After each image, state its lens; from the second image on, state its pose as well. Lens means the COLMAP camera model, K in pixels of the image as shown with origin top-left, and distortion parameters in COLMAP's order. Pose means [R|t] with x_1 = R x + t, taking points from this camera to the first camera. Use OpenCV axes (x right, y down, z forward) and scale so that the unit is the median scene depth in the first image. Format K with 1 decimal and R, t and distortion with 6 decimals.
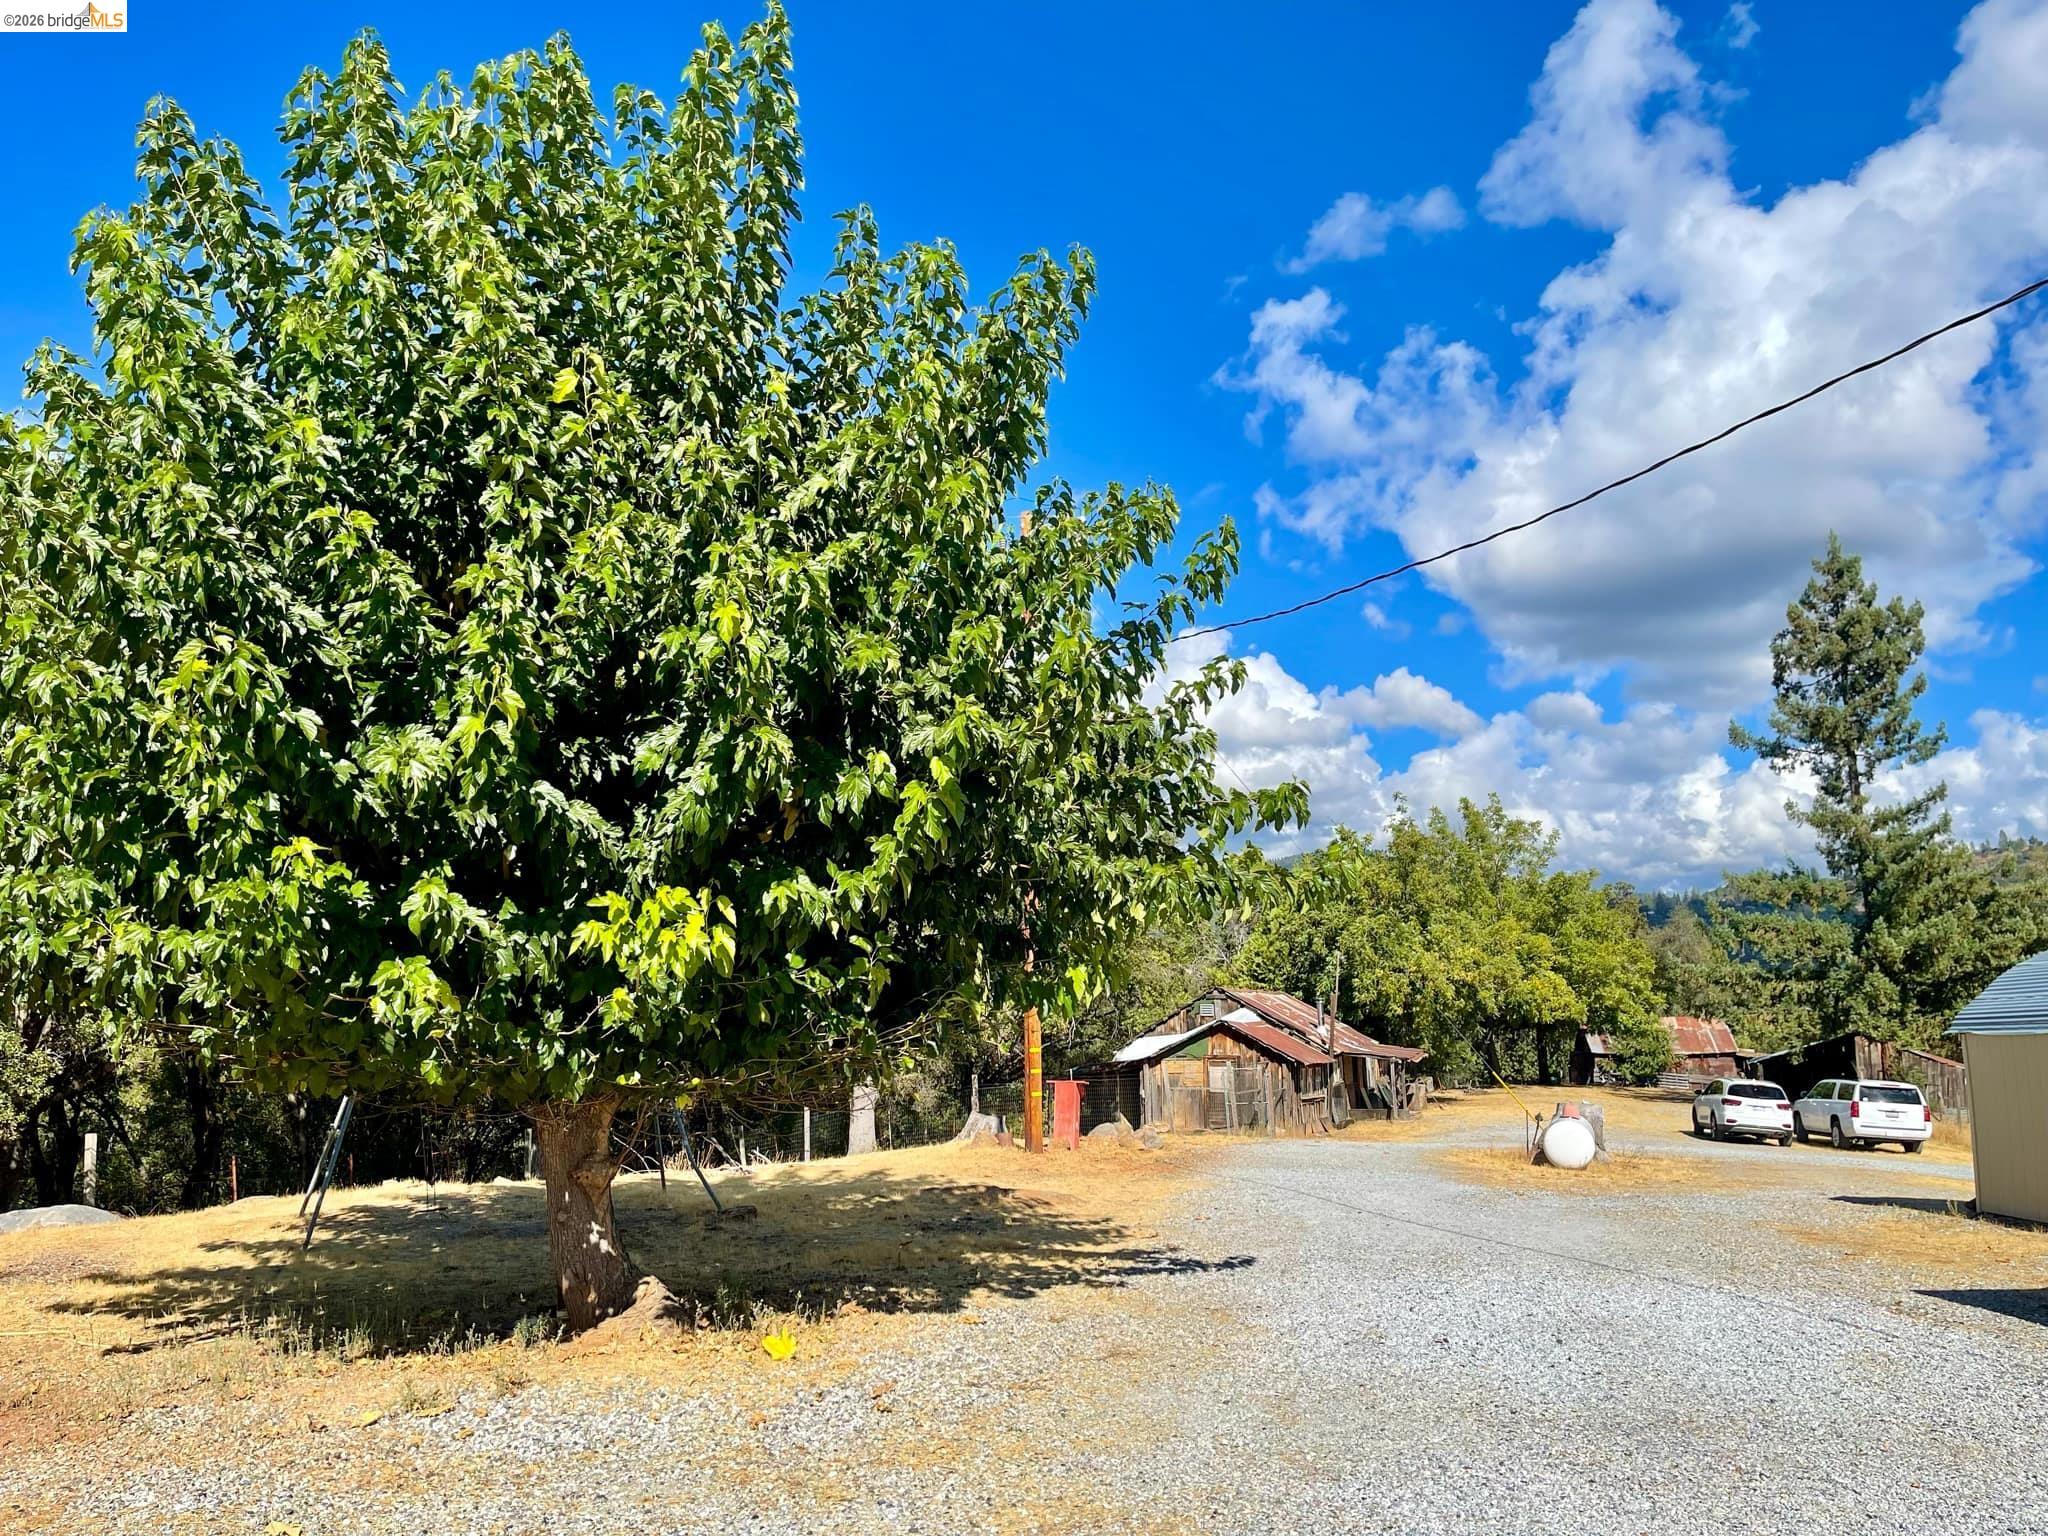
lens RADIAL K [[1534.5, 0, 1009.4], [0, 1534.5, 776.1], [0, 0, 1]] dist [0.086126, -0.111597]
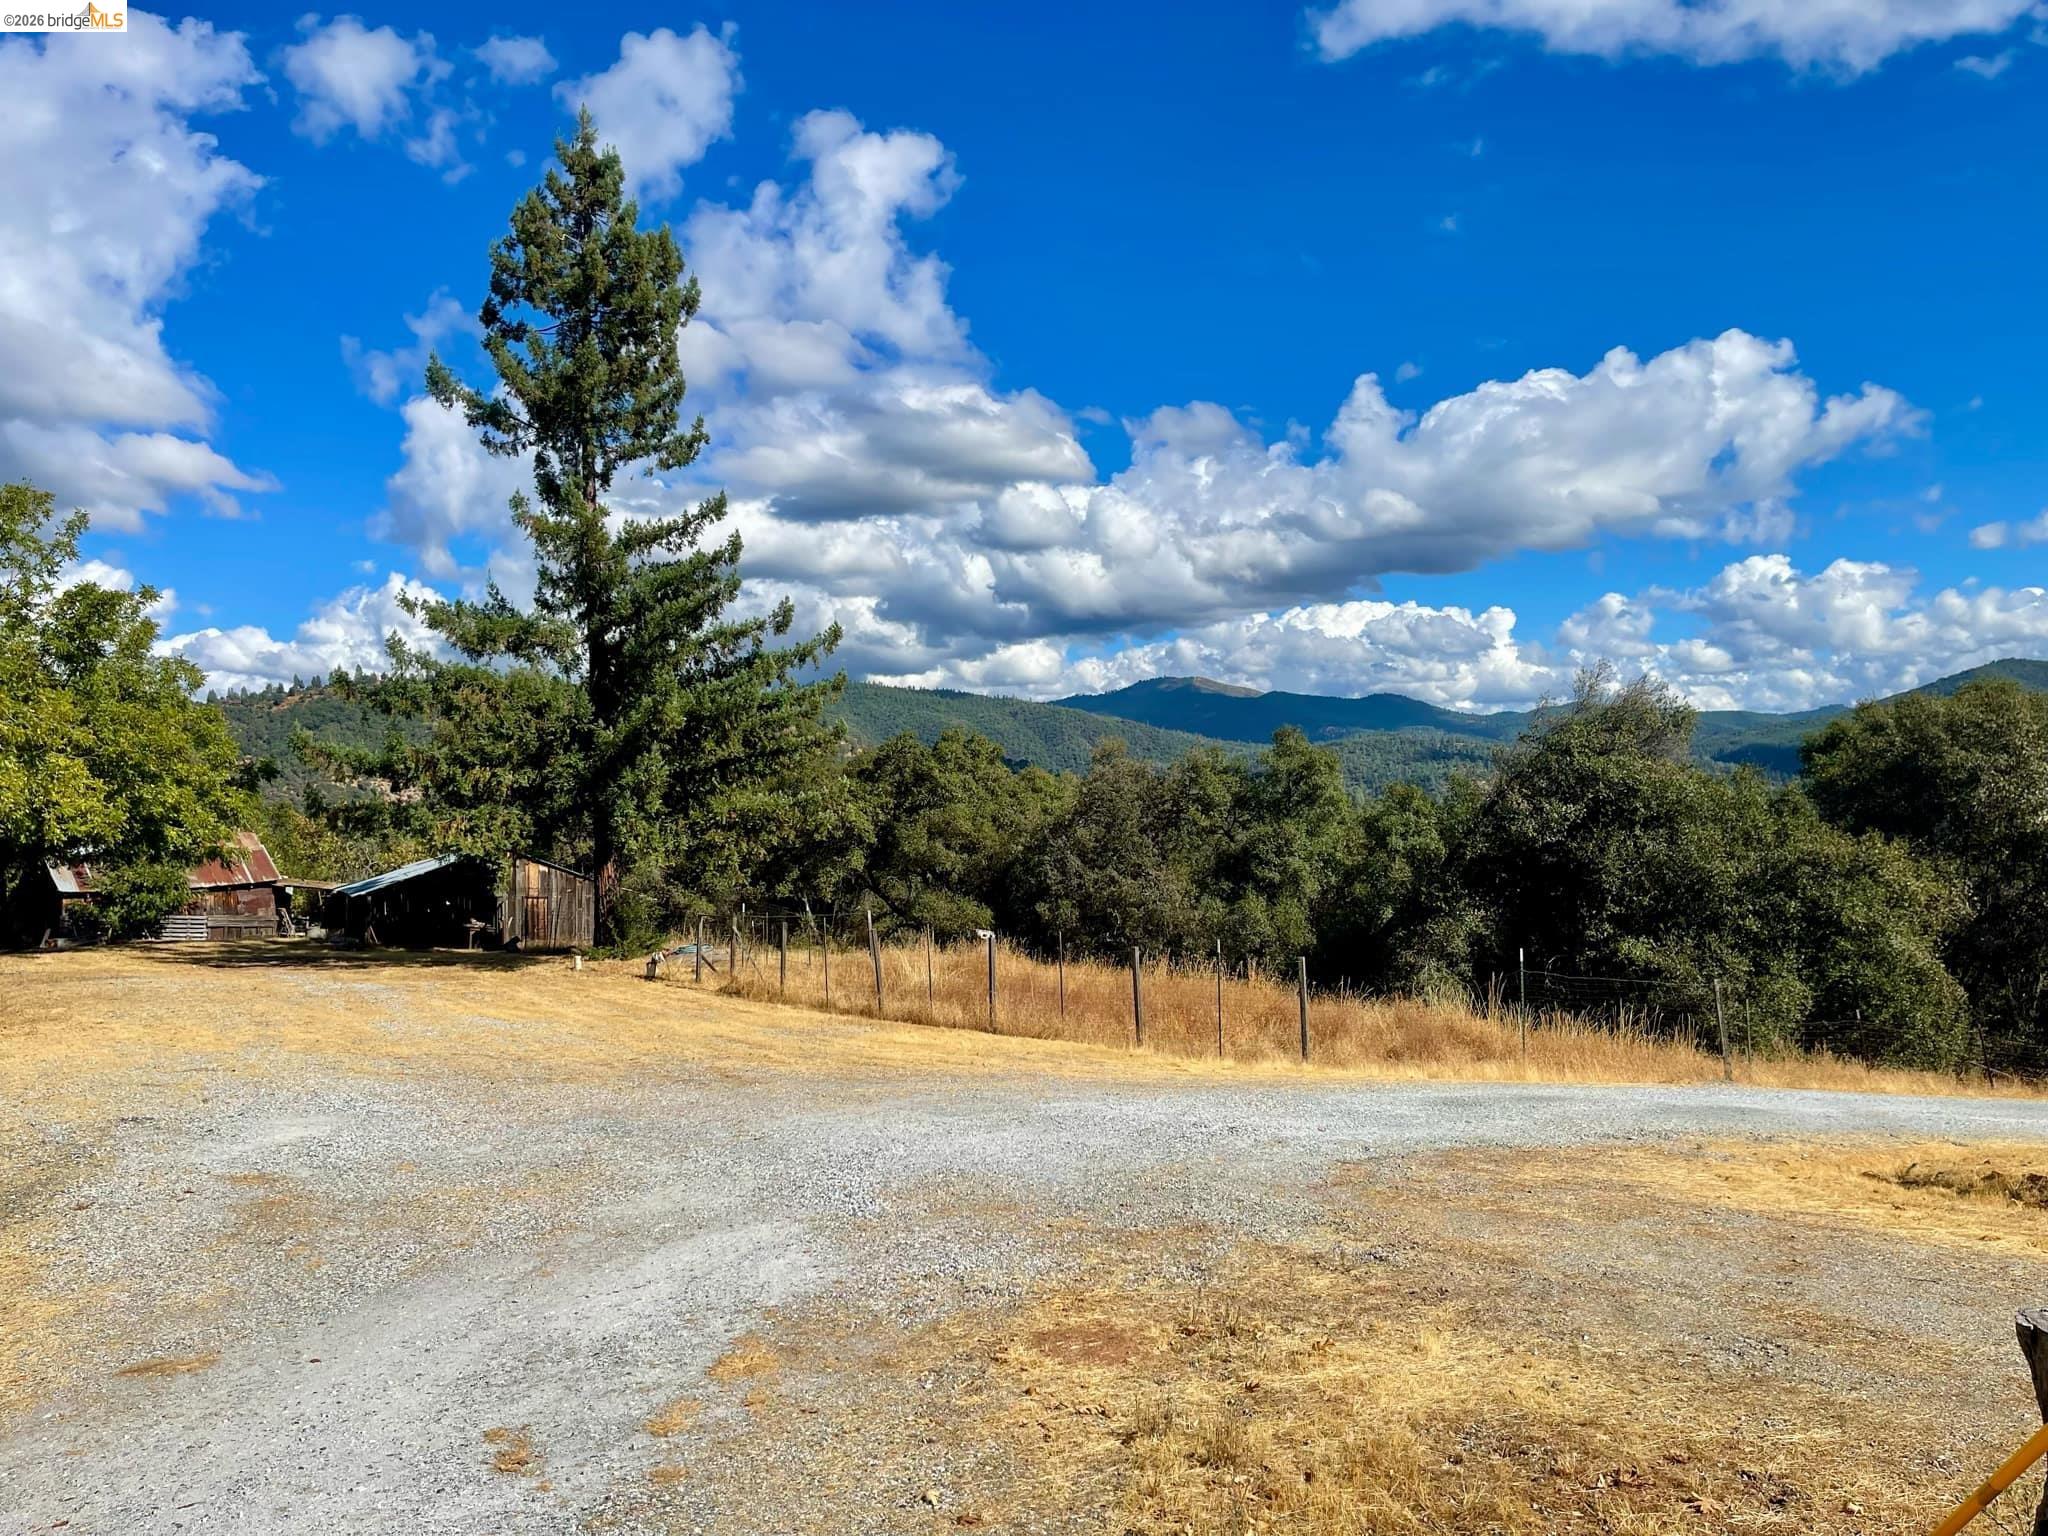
lens RADIAL K [[1534.5, 0, 995.7], [0, 1534.5, 744.3], [0, 0, 1]] dist [0.086126, -0.111597]
pose [[0.568932, 0.033127, 0.821717, 0.090174], [-0.108119, 0.993528, 0.034805, 0.077090], [-0.815247, -0.108646, 0.568831, 0.468461]]
